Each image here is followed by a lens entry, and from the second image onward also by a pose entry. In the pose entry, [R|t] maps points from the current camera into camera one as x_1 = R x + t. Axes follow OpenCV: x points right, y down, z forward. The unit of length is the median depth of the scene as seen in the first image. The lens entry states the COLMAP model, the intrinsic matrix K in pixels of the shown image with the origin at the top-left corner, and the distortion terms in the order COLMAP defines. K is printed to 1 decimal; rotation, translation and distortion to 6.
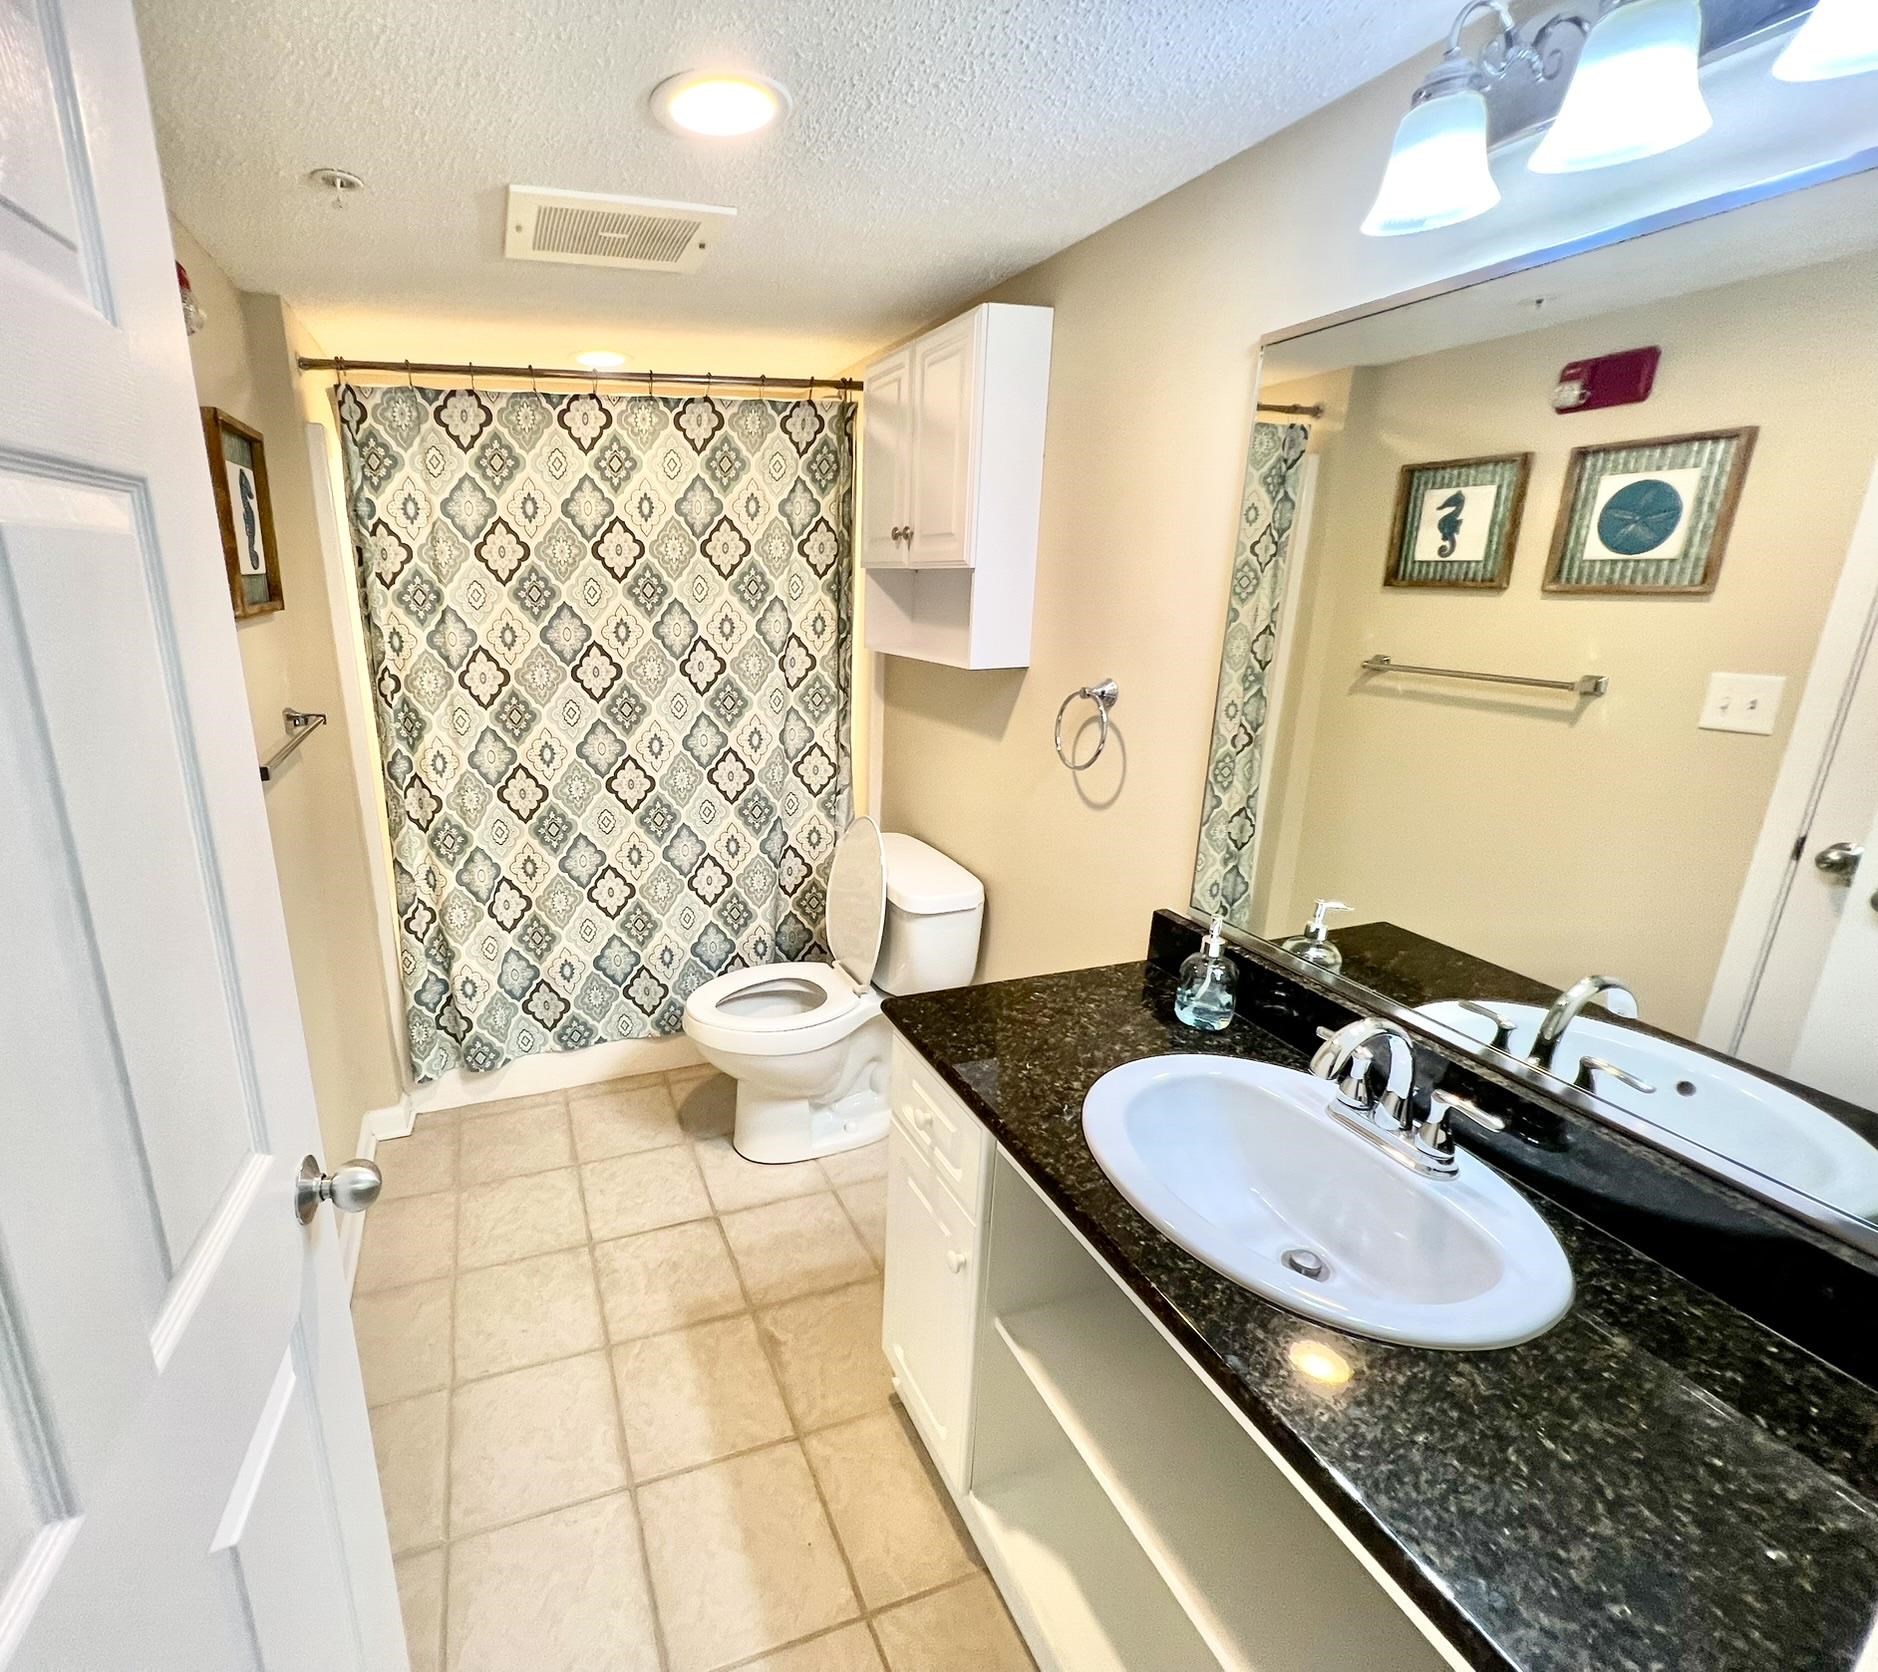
lens RADIAL K [[894.2, 0, 940.1], [0, 894.2, 841.7], [0, 0, 1]] dist [-0.000831, 0.001011]
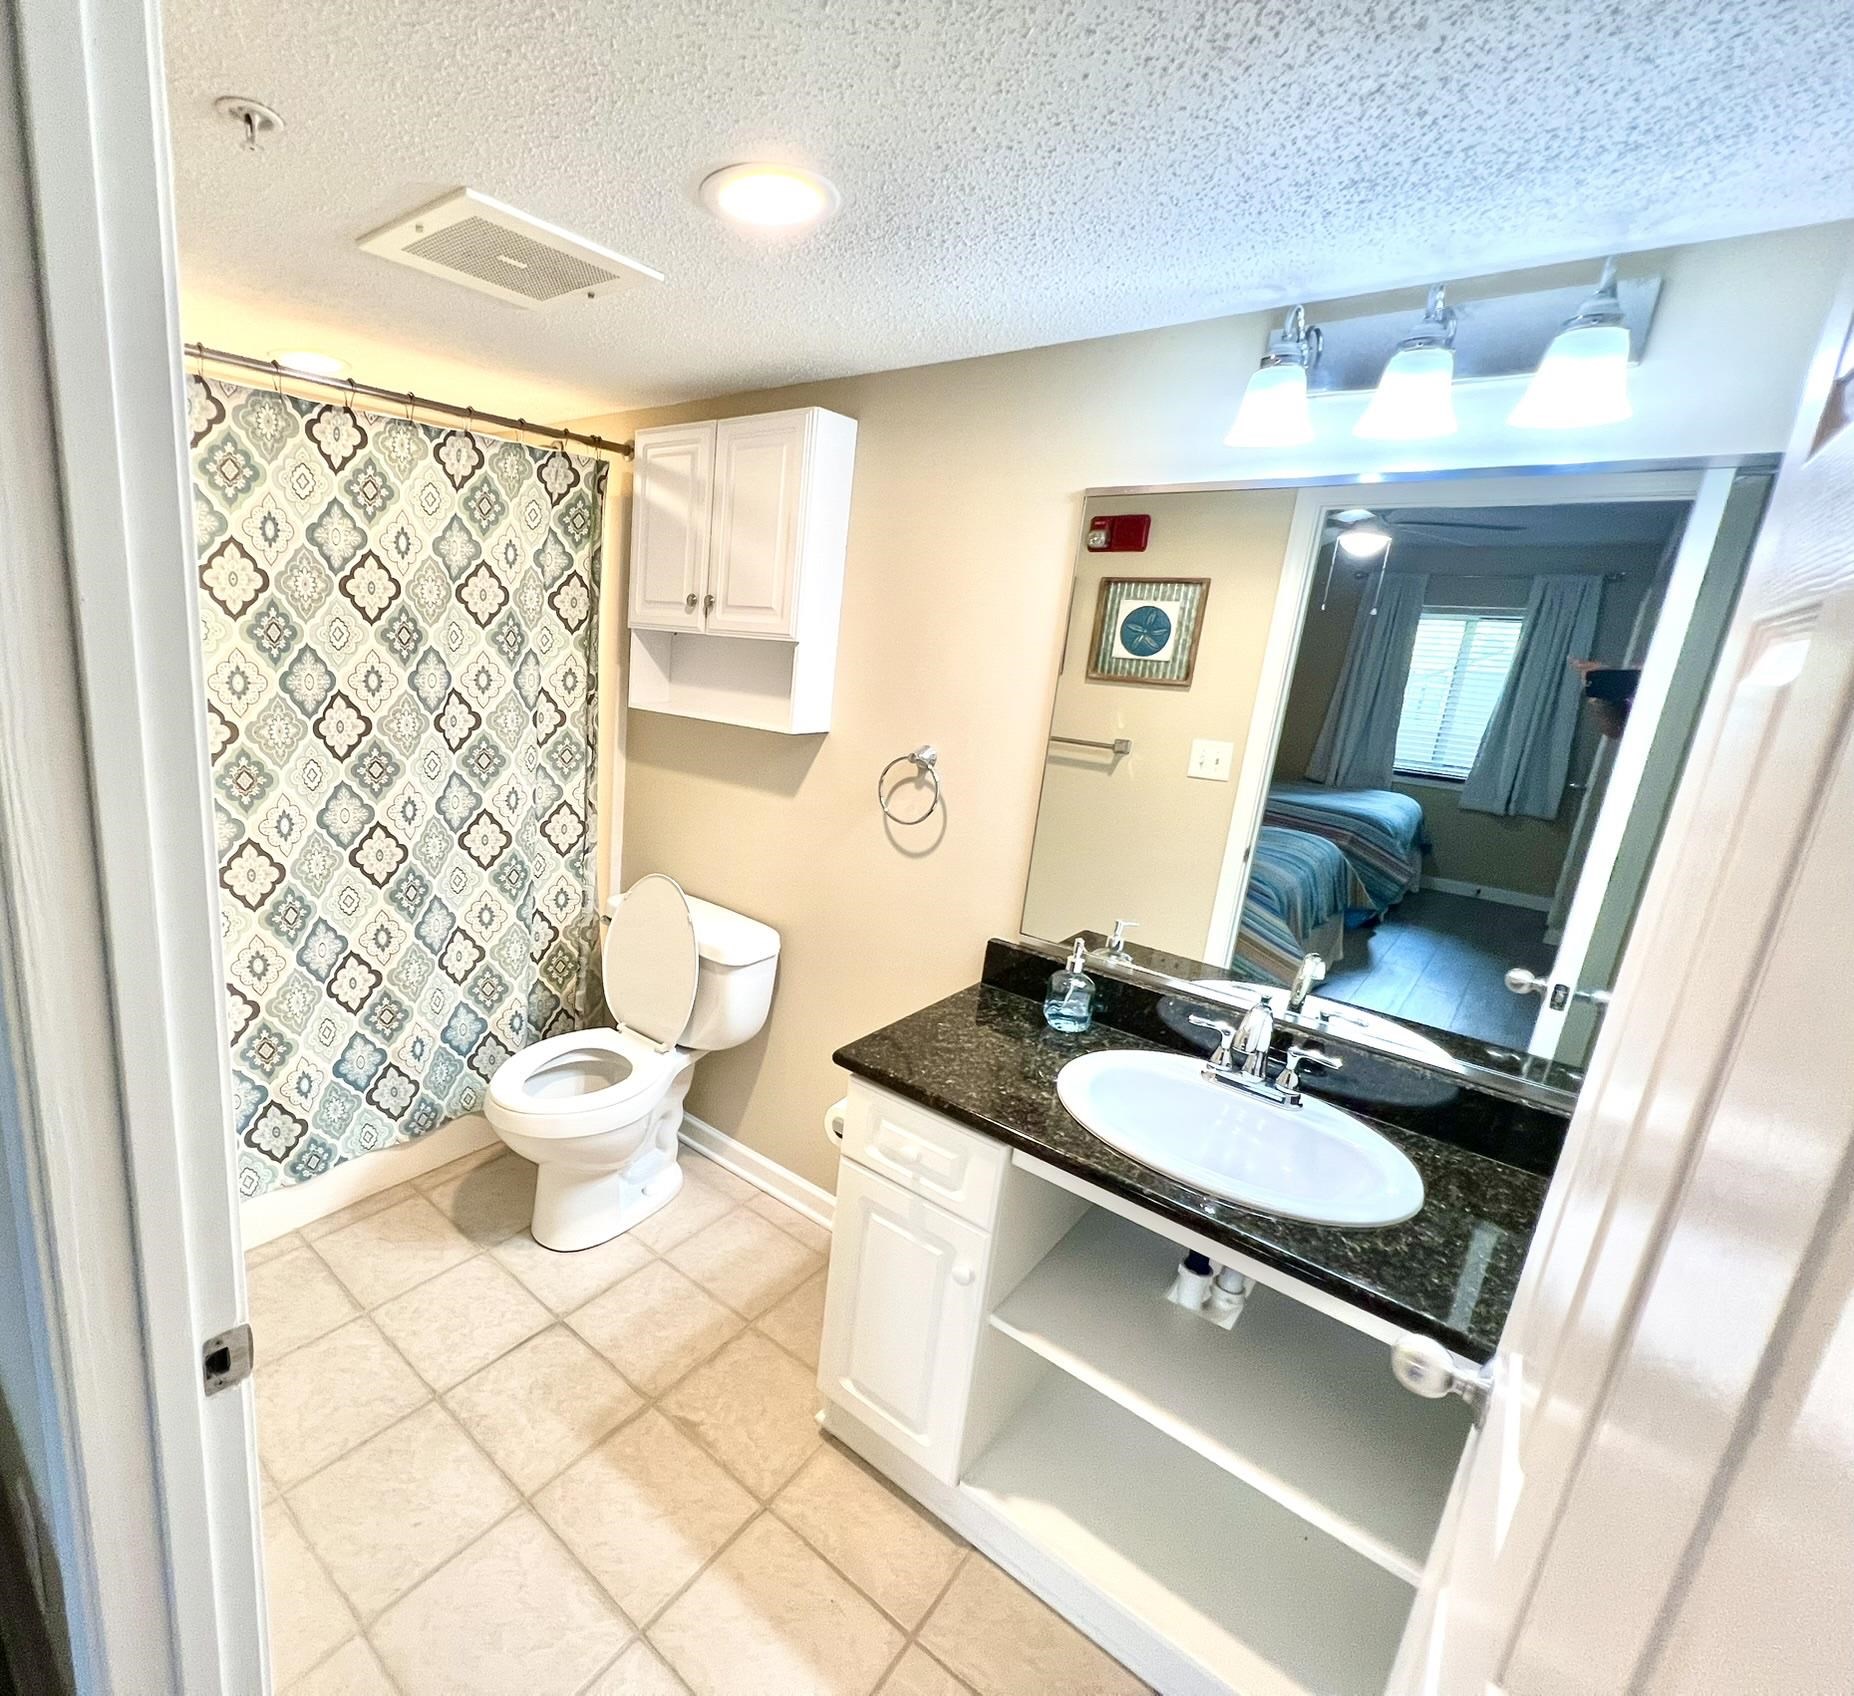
lens RADIAL K [[806.3, 0, 923.6], [0, 806.3, 850.1], [0, 0, 1]] dist [0.001214, -0.001614]
pose [[0.879630, -0.049960, 0.473028, -0.255510], [0.063771, 0.997877, -0.013193, -0.025930], [-0.471365, 0.041770, 0.880949, 0.063172]]
